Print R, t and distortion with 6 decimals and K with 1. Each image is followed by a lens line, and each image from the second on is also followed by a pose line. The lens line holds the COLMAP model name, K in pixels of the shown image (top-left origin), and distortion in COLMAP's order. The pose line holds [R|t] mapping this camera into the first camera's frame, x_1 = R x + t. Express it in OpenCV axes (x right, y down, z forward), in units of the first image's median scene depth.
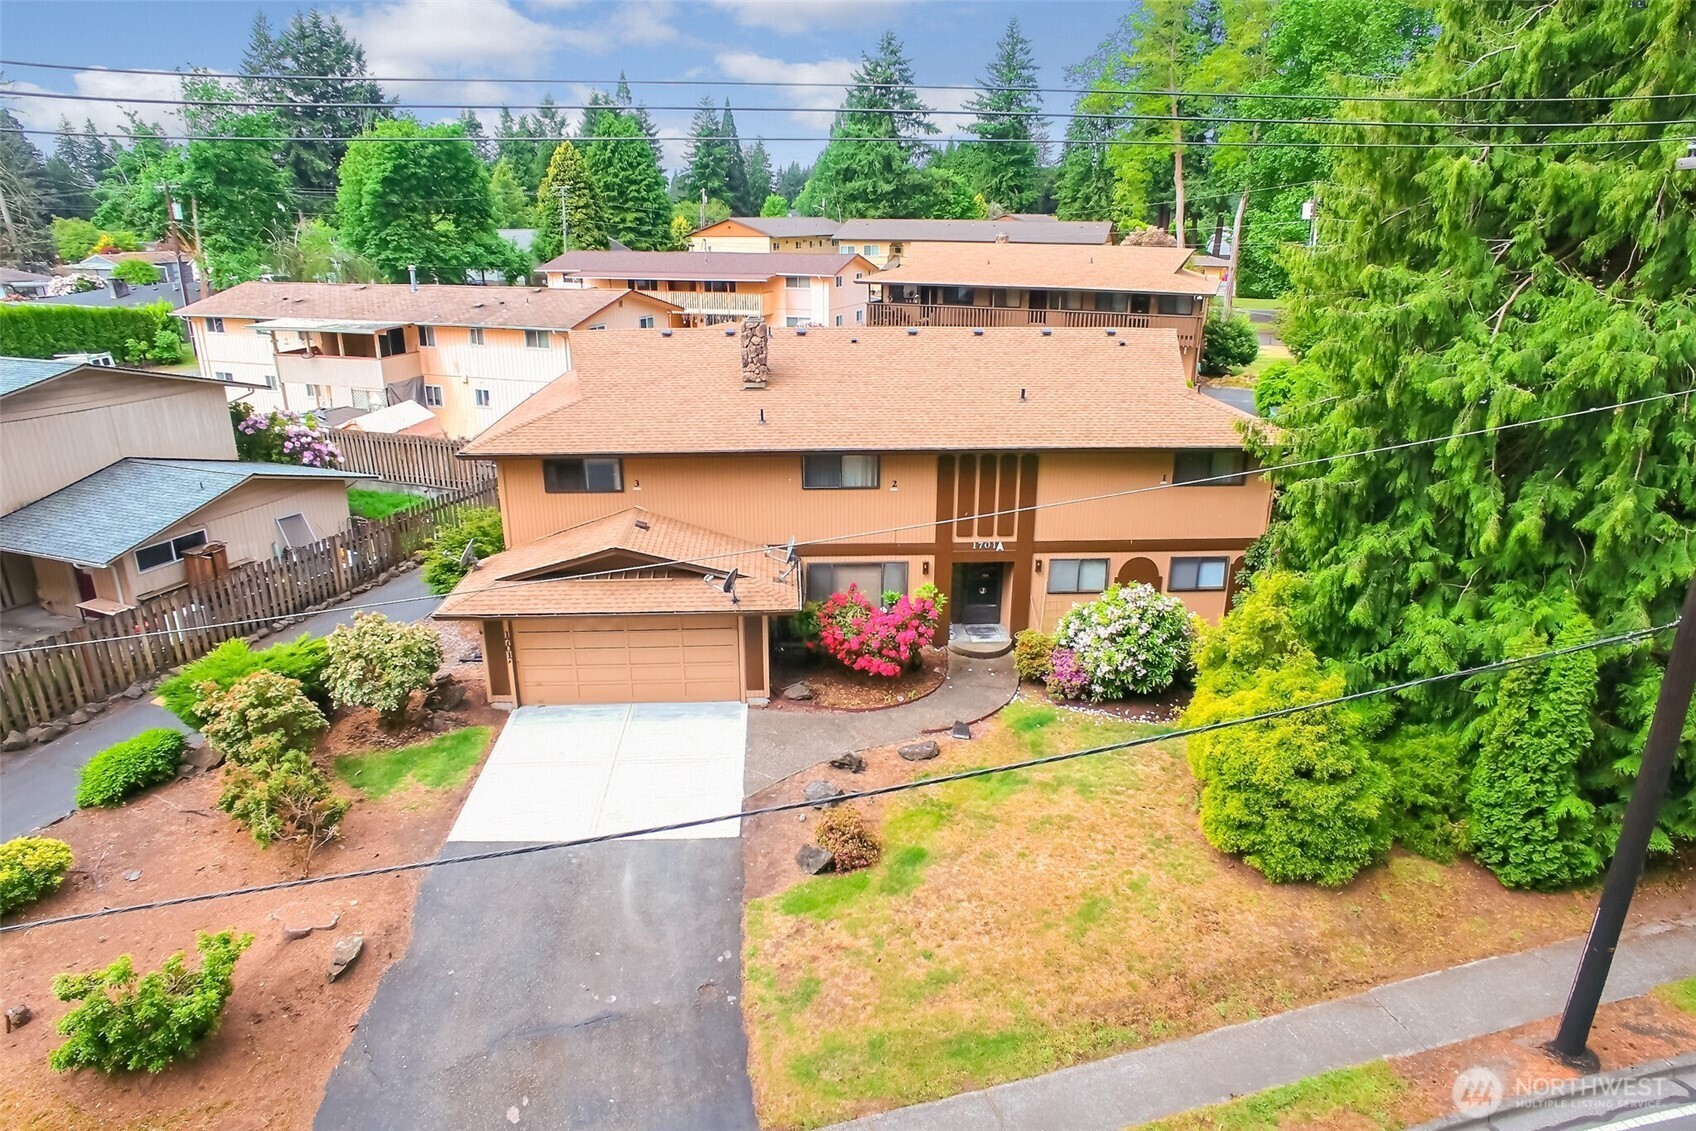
lens RADIAL K [[975.2, 0, 826.4], [0, 975.2, 615.6], [0, 0, 1]] dist [-0.097859, 0.062582]
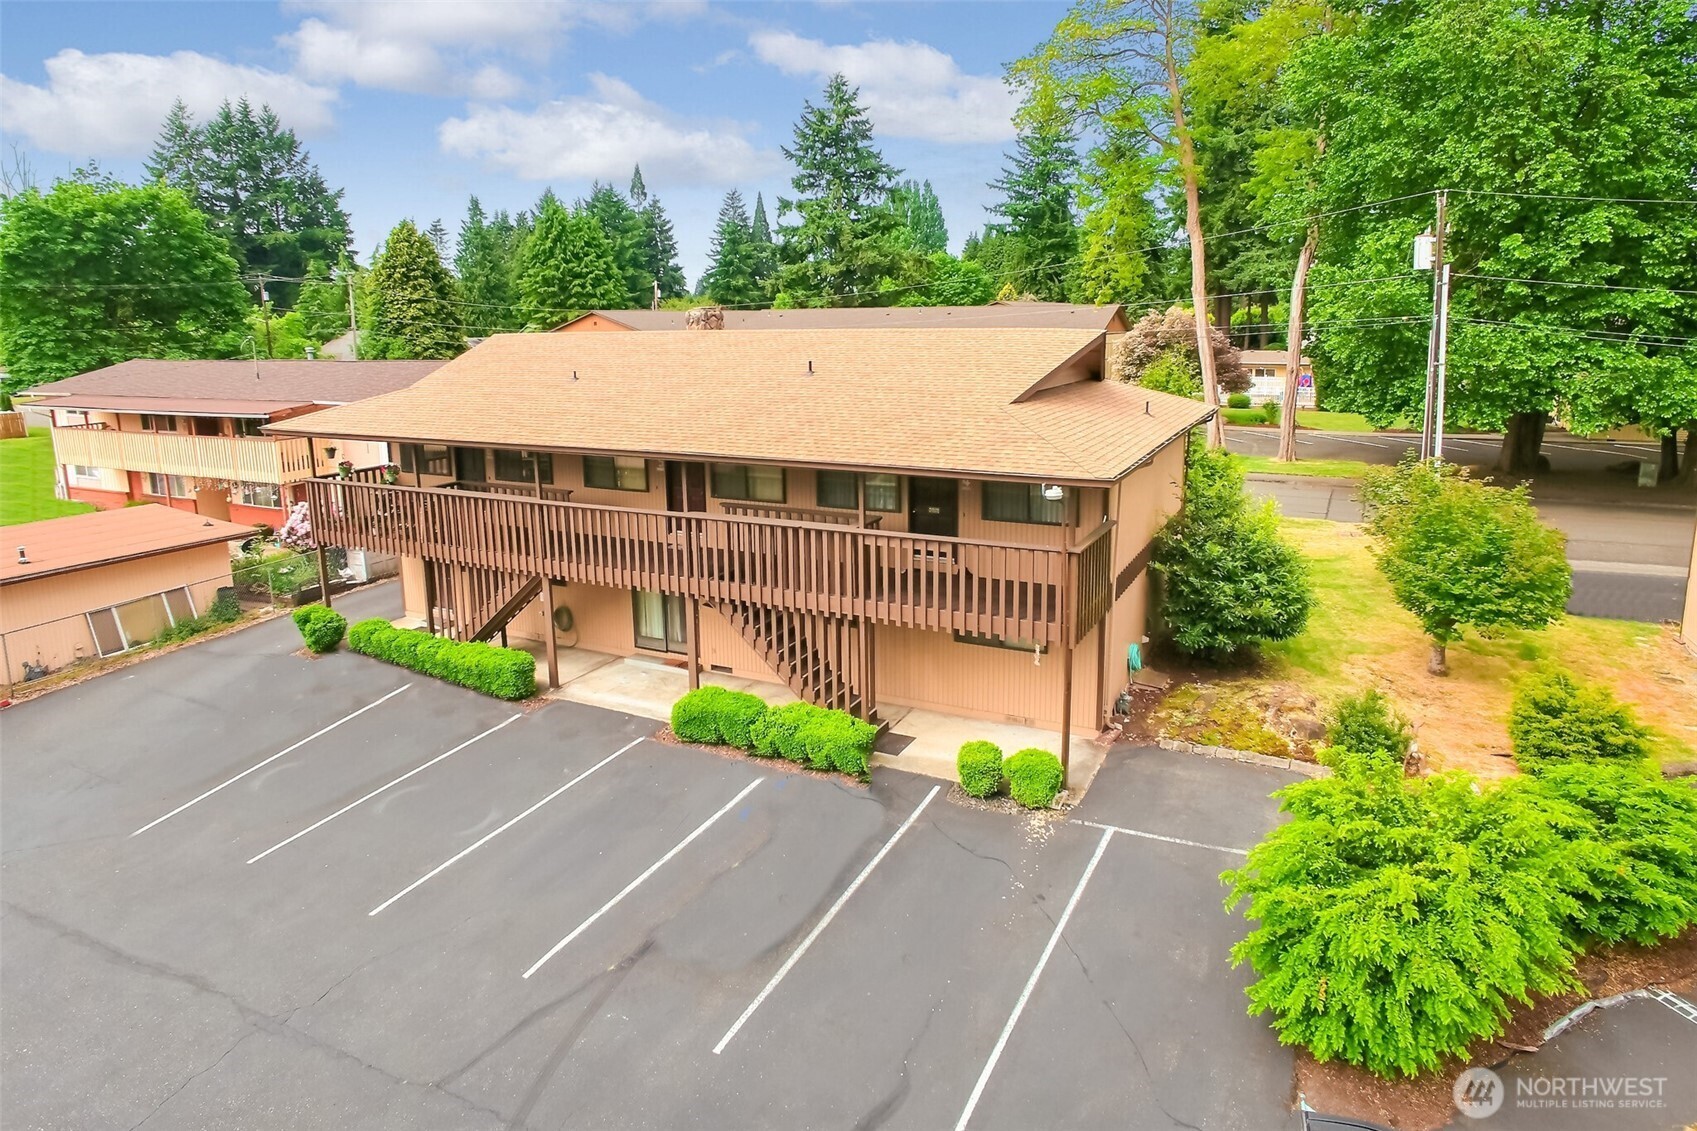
lens RADIAL K [[1005.5, 0, 848.5], [0, 1005.5, 565.5], [0, 0, 1]] dist [-0.102153, 0.072709]
pose [[0.997092, 0.004919, -0.076051, 0.101103], [-0.016442, 0.988298, -0.151645, -0.076091], [0.074415, 0.152455, 0.985505, 0.203626]]
